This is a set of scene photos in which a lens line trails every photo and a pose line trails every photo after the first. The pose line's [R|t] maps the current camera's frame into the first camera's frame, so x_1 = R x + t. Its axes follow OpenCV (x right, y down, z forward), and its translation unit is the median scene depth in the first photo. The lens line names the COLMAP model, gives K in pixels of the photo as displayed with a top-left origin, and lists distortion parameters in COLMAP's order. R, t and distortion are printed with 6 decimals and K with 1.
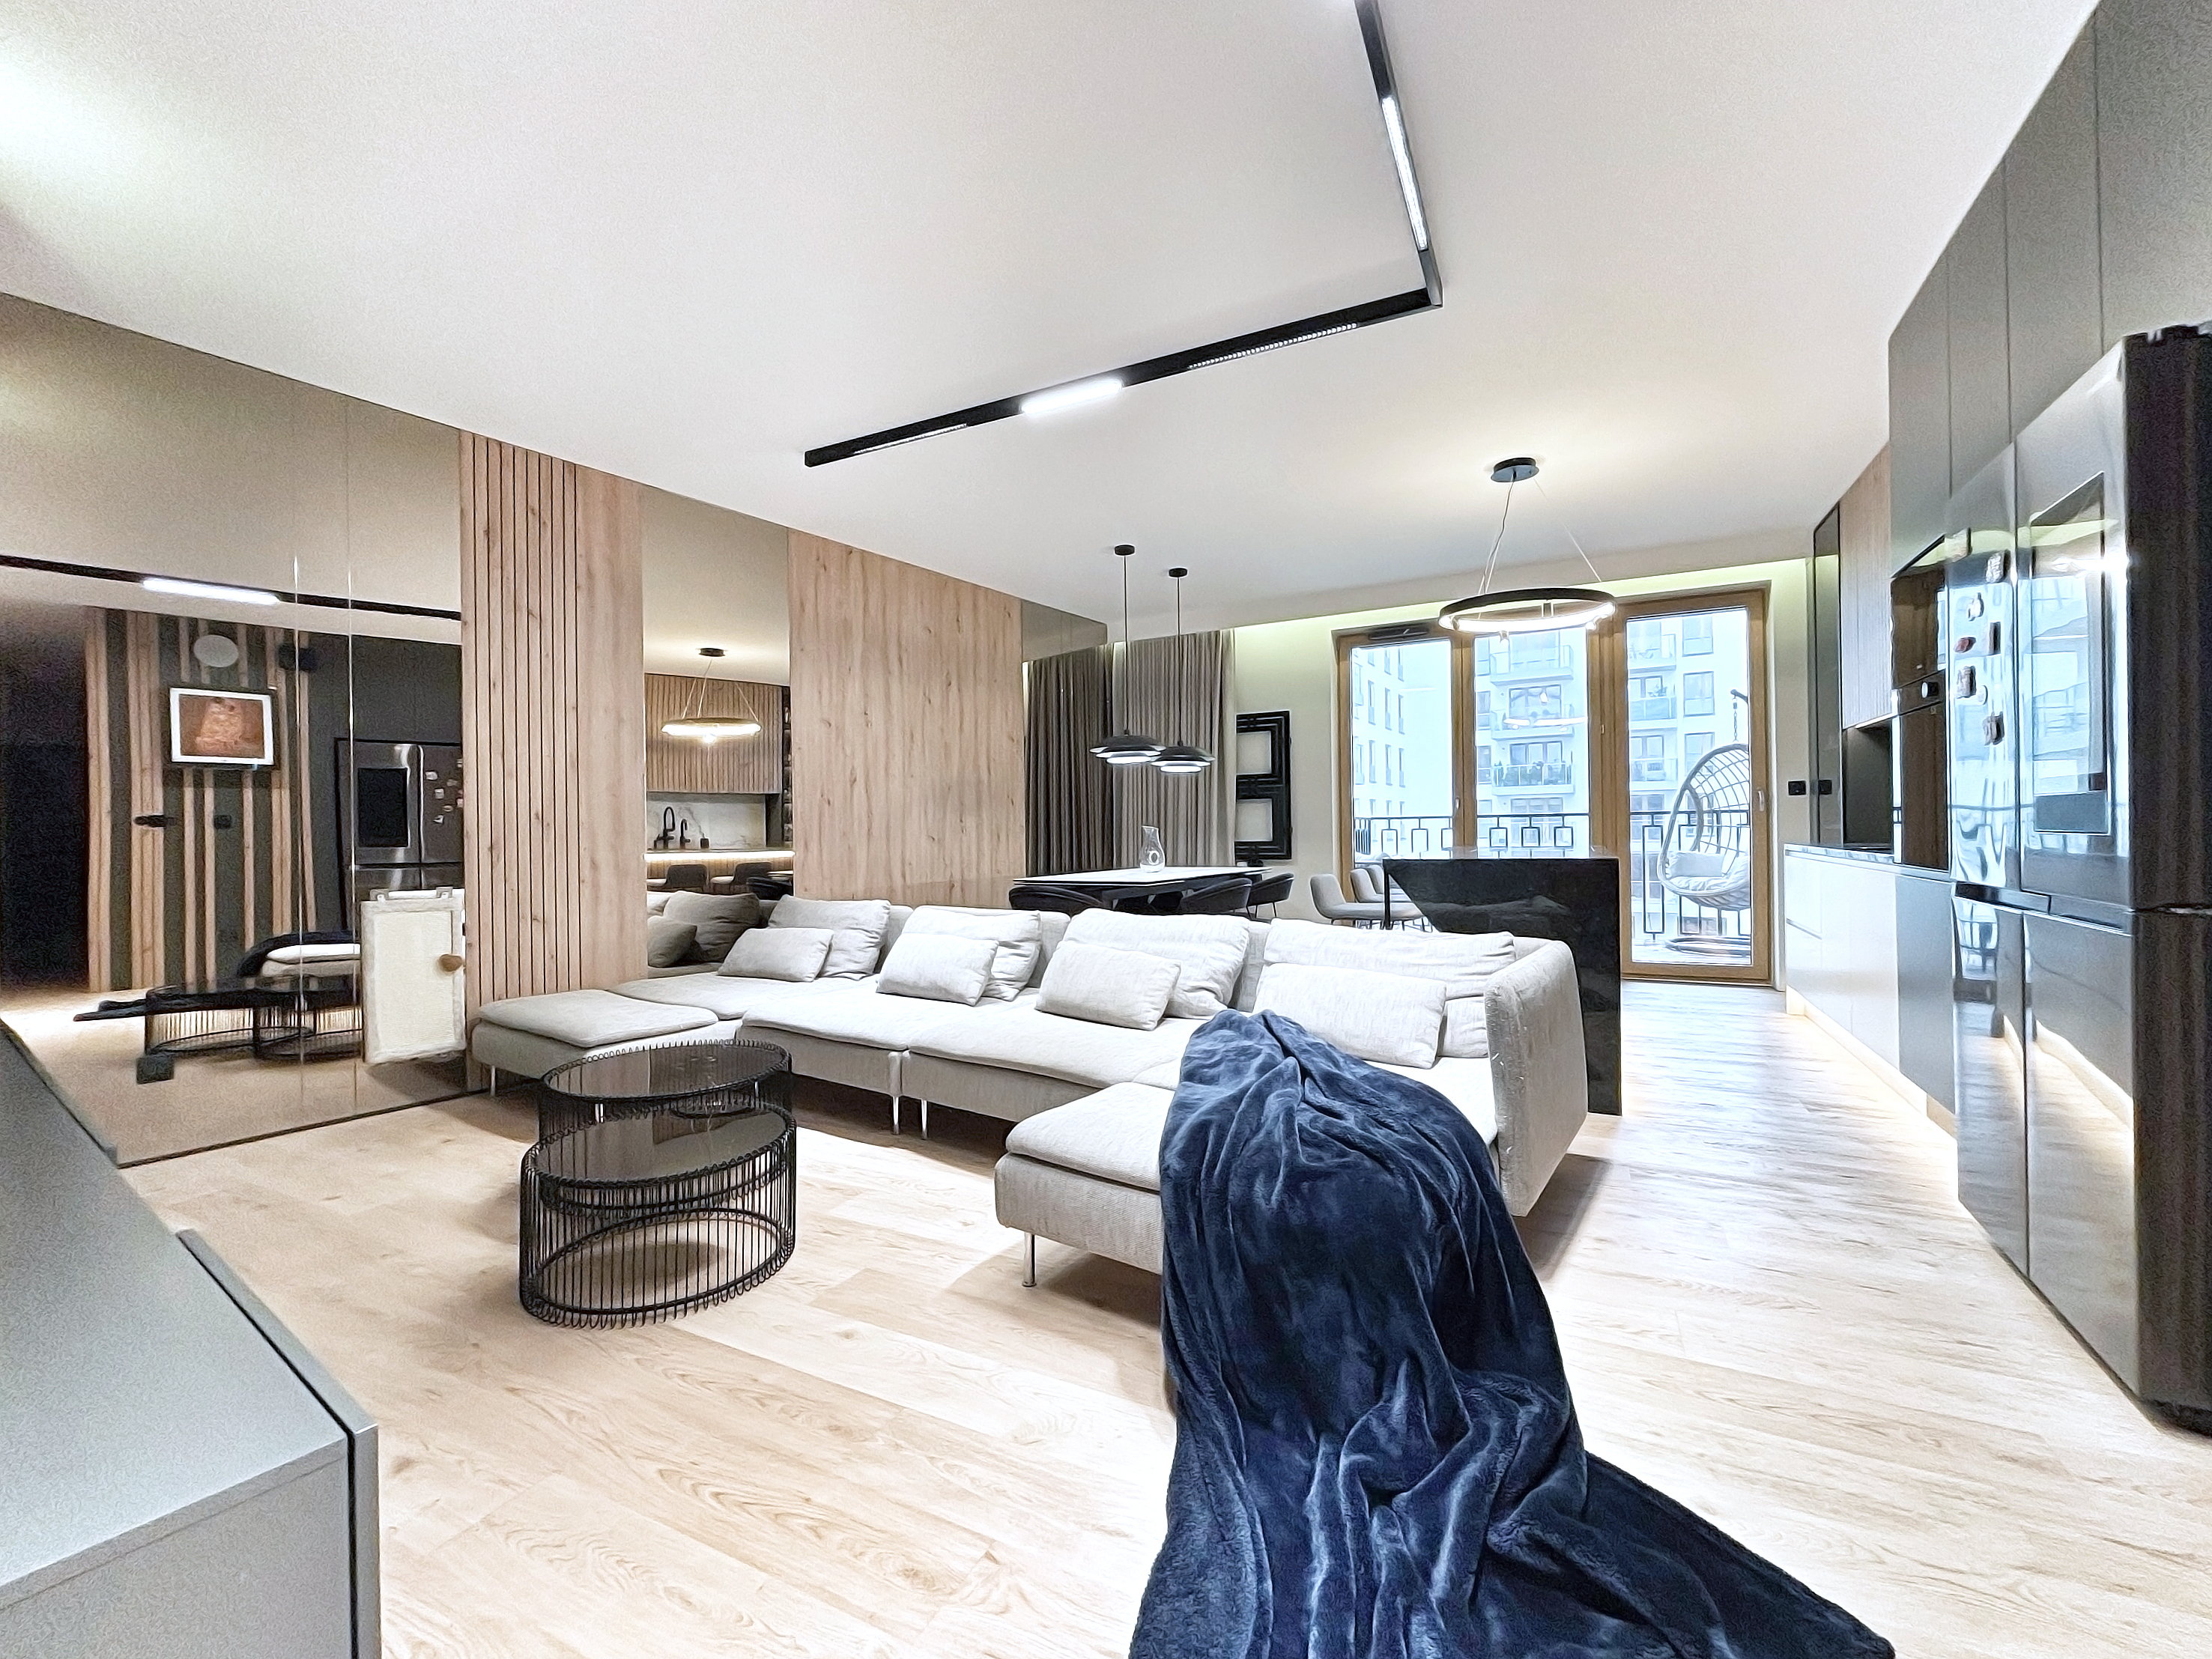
lens RADIAL K [[919.7, 0, 1116.9], [0, 919.7, 817.0], [0, 0, 1]] dist [-0.000689, 0.000016]
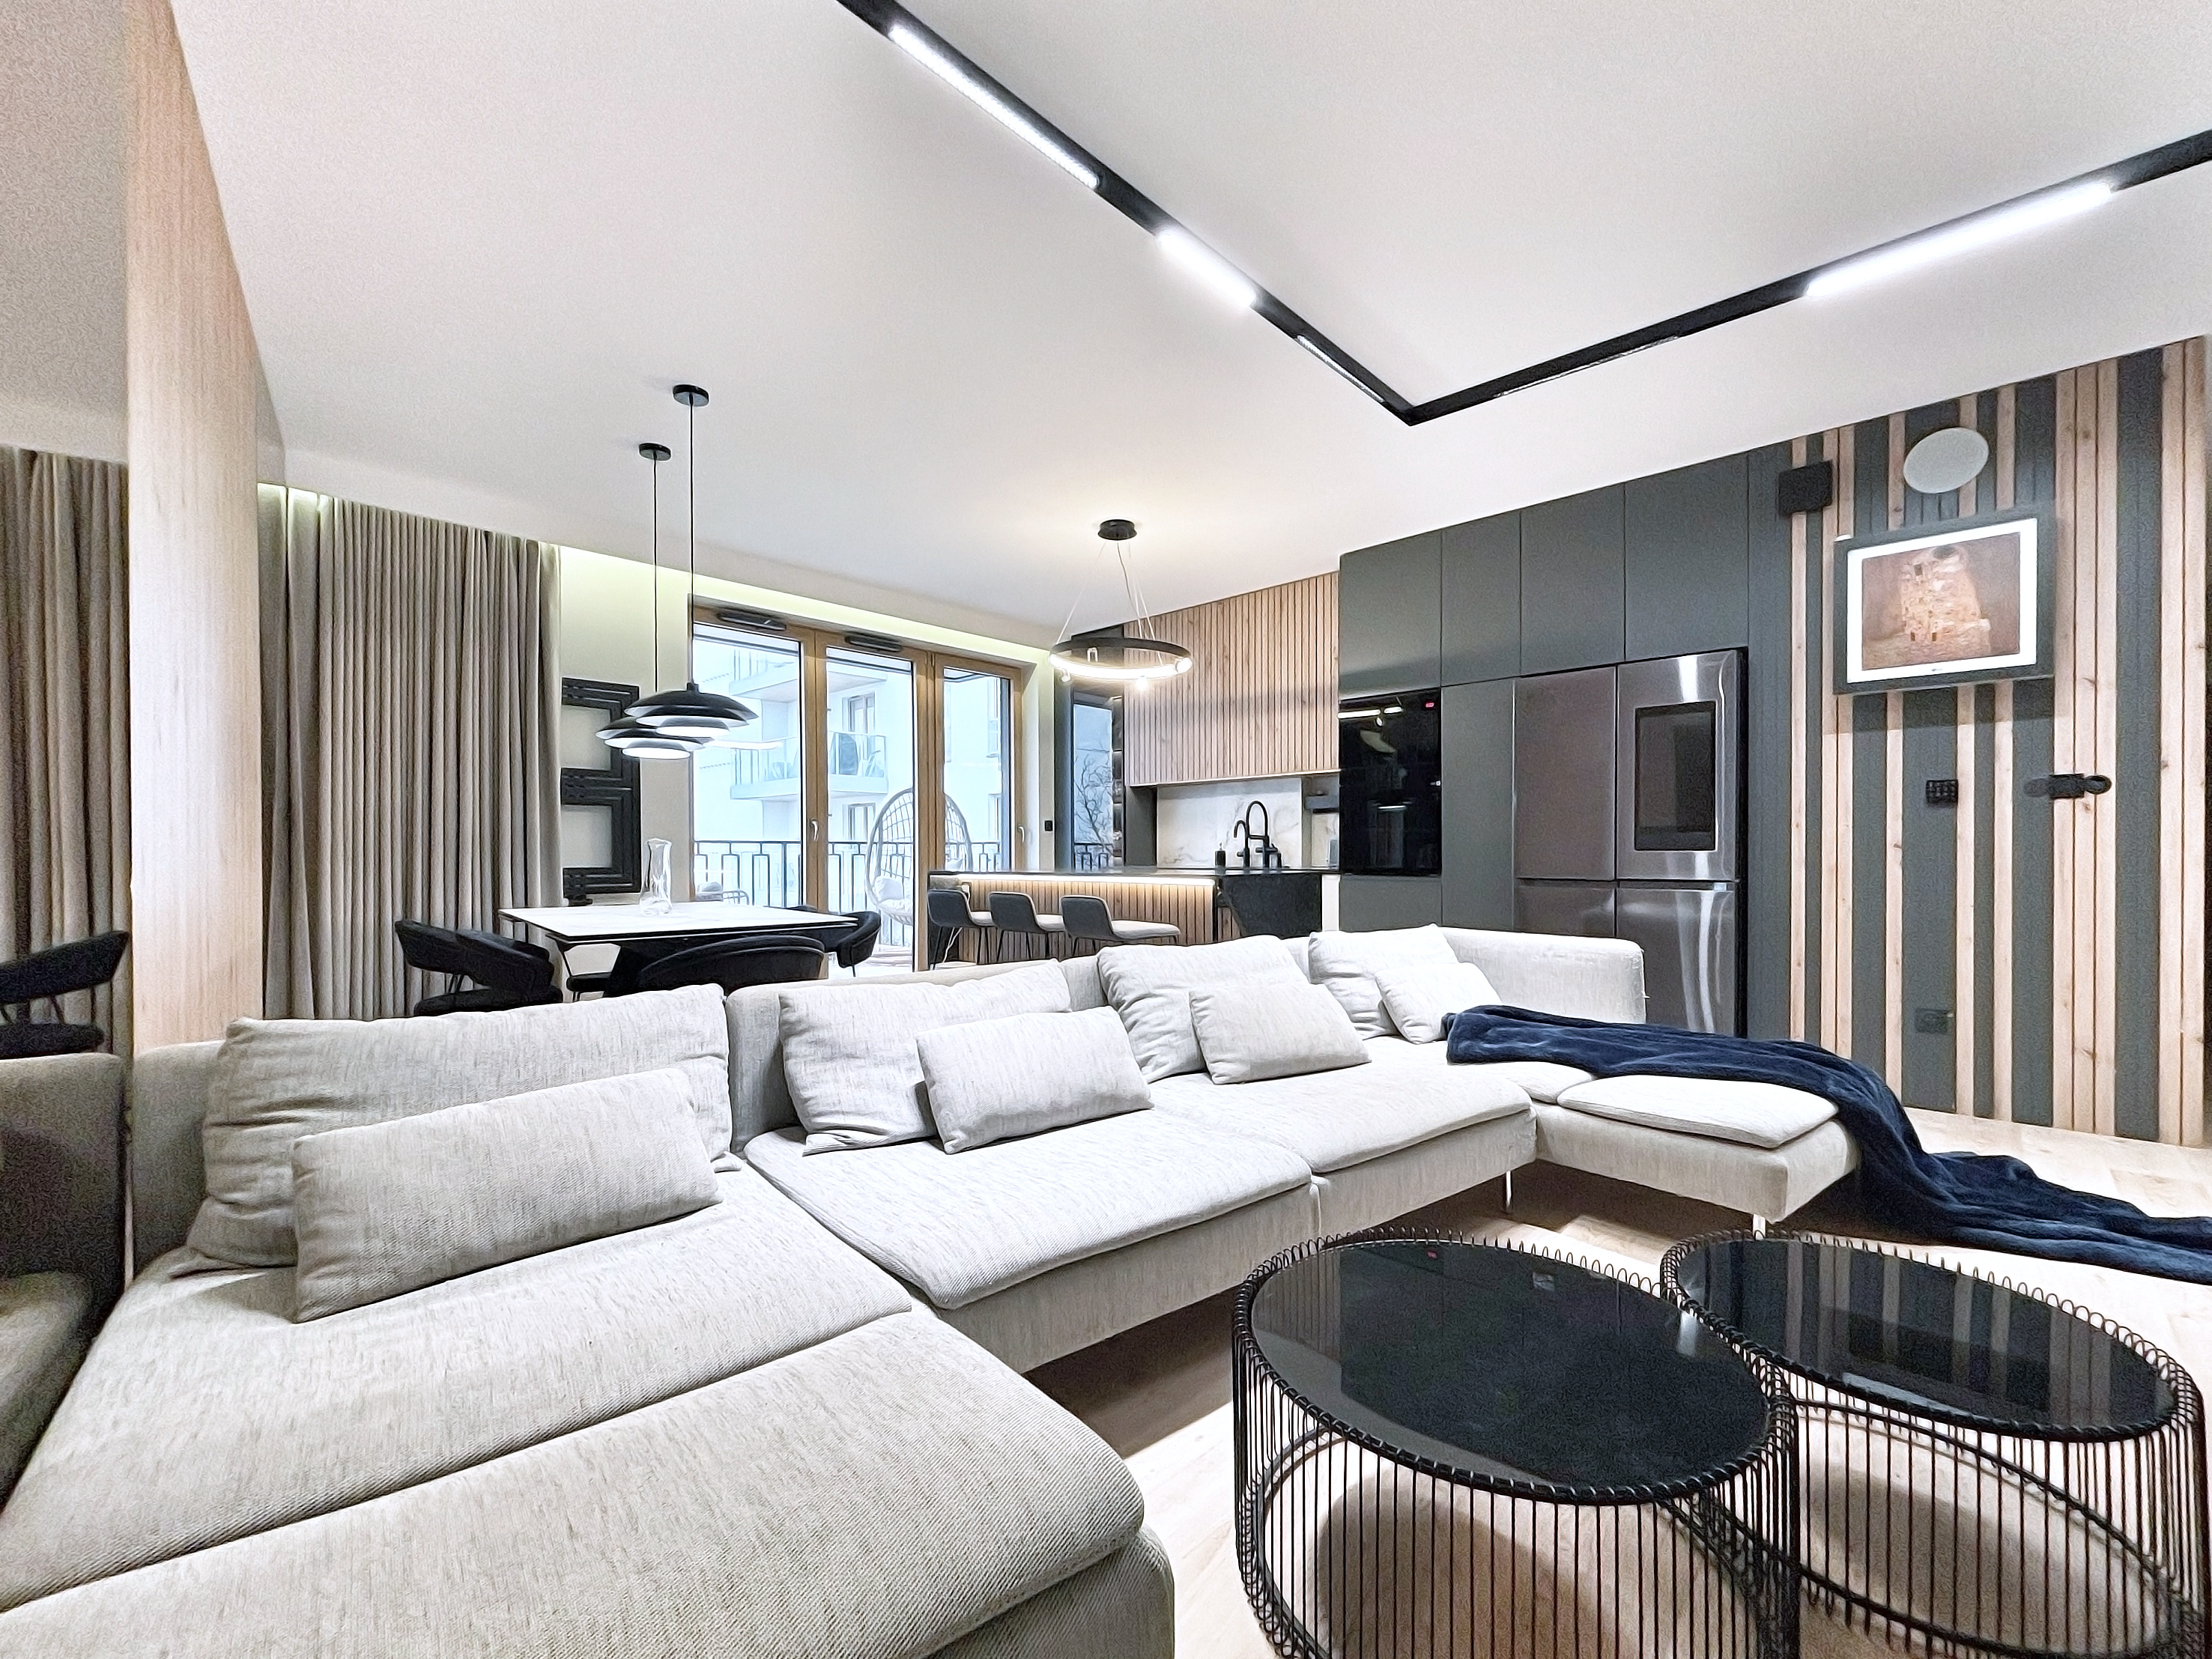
lens RADIAL K [[926.2, 0, 1133.8], [0, 926.2, 867.0], [0, 0, 1]] dist [0.015784, 0.000058]
pose [[0.277582, 0.001433, 0.960701, -0.405170], [-0.013180, 0.999910, 0.002317, 0.019513], [-0.960612, -0.013305, 0.277576, 0.417655]]
